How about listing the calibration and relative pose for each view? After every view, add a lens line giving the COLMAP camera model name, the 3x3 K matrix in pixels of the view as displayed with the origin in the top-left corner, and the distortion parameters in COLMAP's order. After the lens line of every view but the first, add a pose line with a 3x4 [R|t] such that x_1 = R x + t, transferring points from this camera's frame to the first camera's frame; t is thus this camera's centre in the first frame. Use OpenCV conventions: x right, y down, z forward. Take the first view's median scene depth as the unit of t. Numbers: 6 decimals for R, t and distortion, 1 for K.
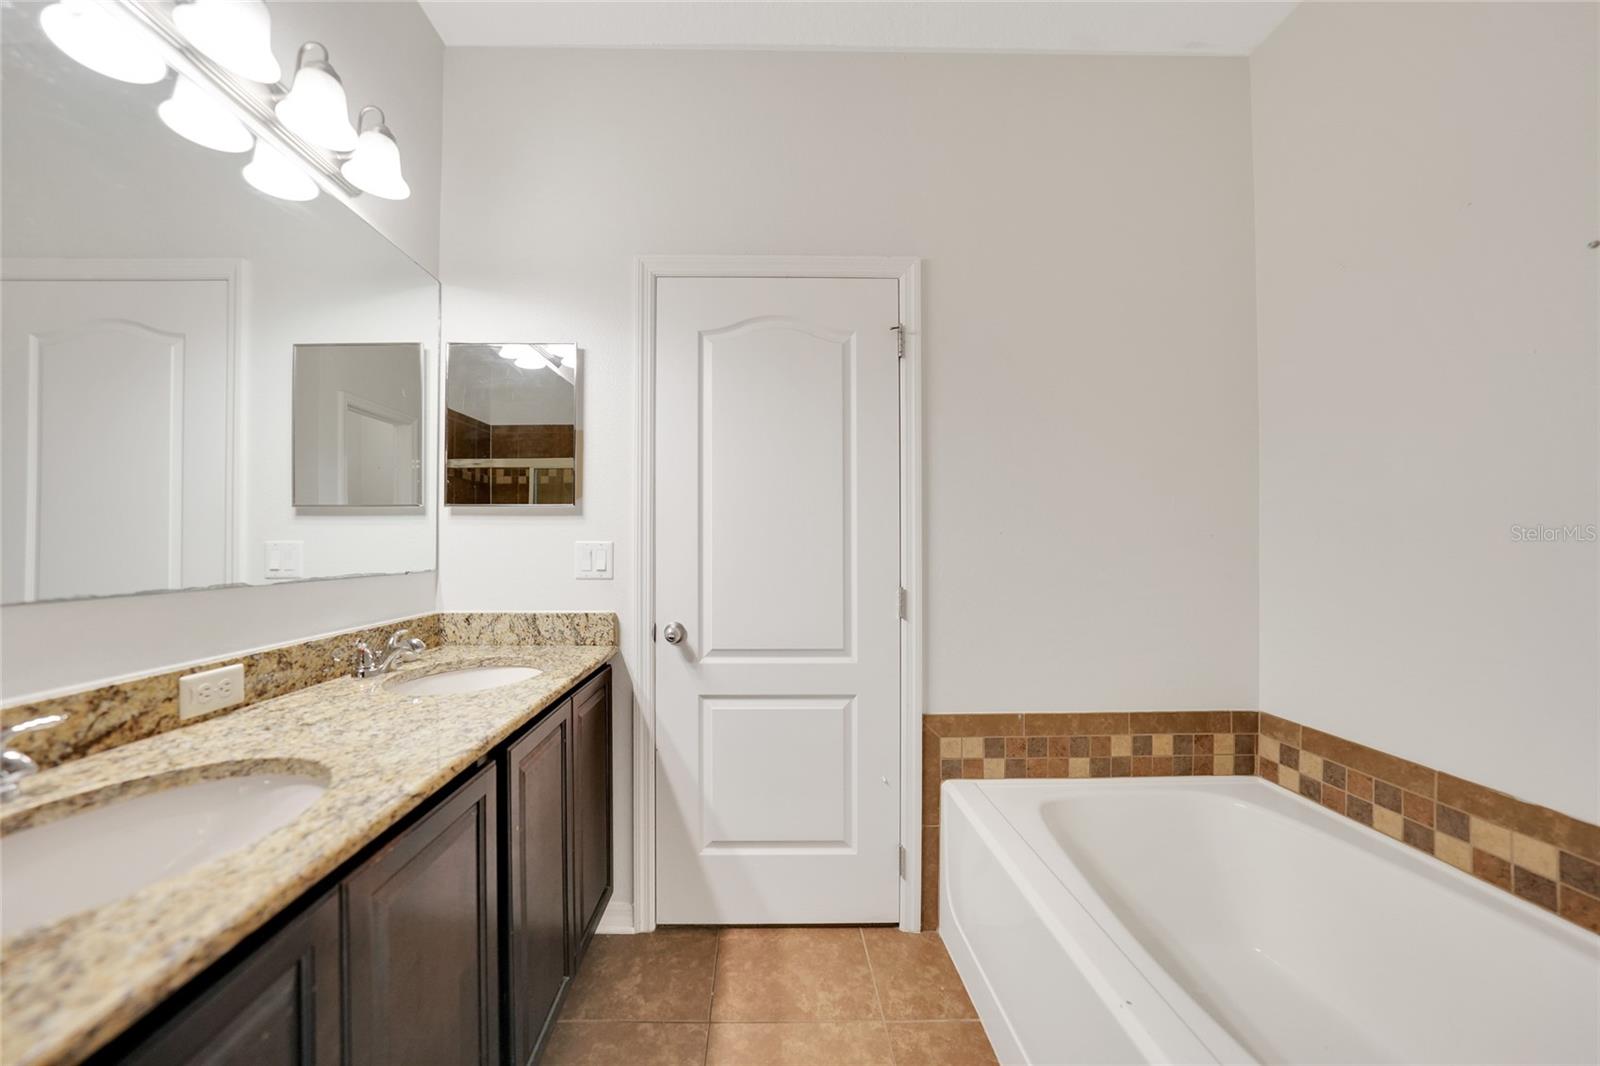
lens RADIAL K [[575.7, 0, 767.5], [0, 575.7, 539.7], [0, 0, 1]] dist [-0.018618, 0.003514]
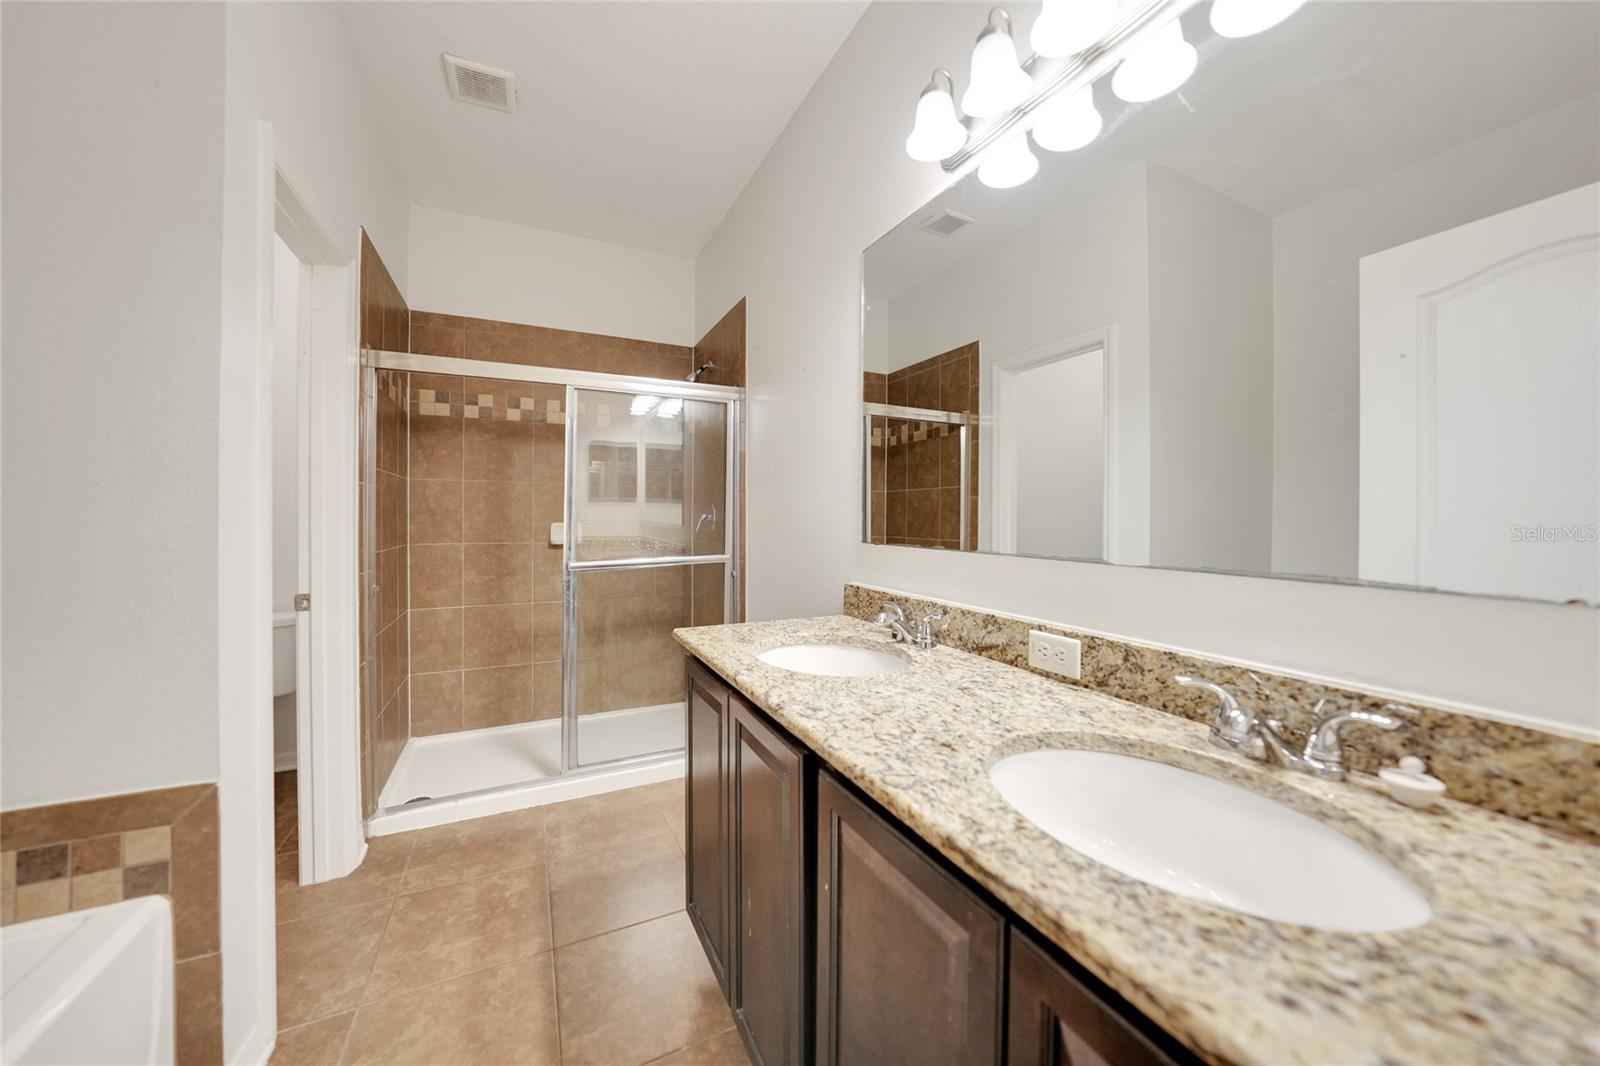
lens RADIAL K [[575.7, 0, 820.3], [0, 575.7, 520.1], [0, 0, 1]] dist [-0.018618, 0.003514]
pose [[-0.890566, -0.008834, -0.454768, -0.080224], [-0.008874, 0.999959, -0.002048, 0.017587], [0.454767, 0.002212, -0.890608, 1.558532]]
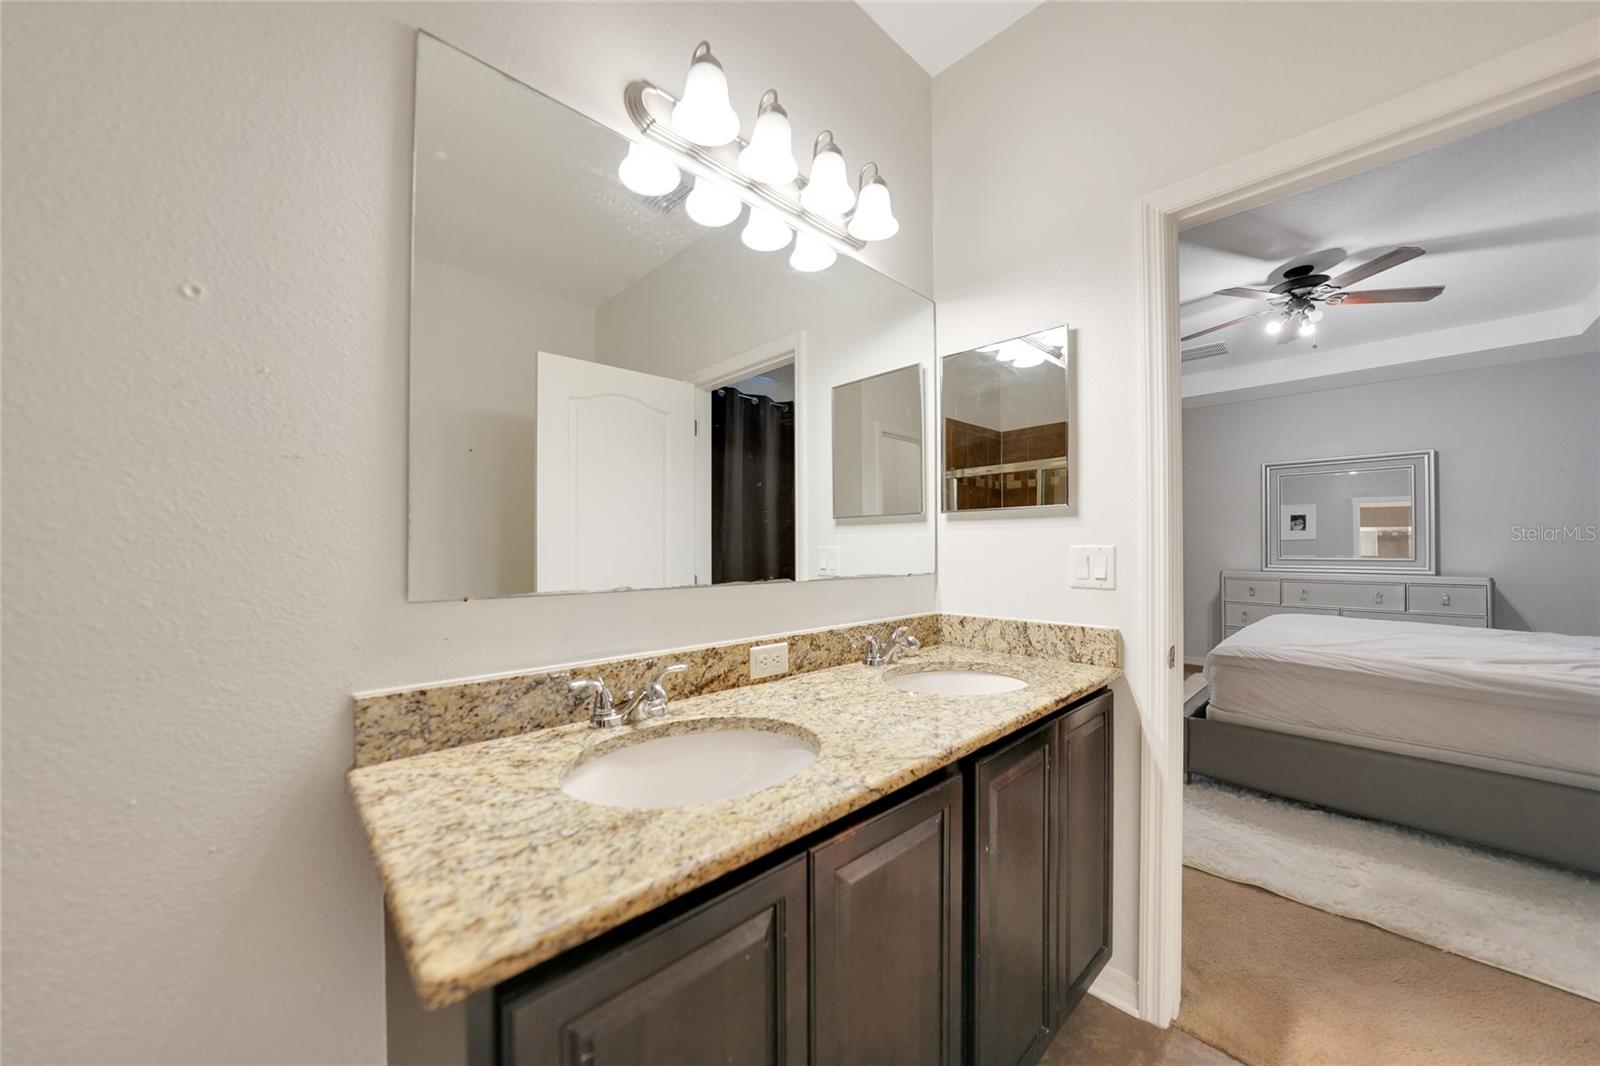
lens RADIAL K [[575.7, 0, 790.0], [0, 575.7, 549.0], [0, 0, 1]] dist [-0.018618, 0.003514]
pose [[0.683588, -0.000480, -0.729868, 0.030487], [0.007620, 0.999950, 0.006479, -0.001736], [0.729828, -0.009990, 0.683558, 0.106413]]
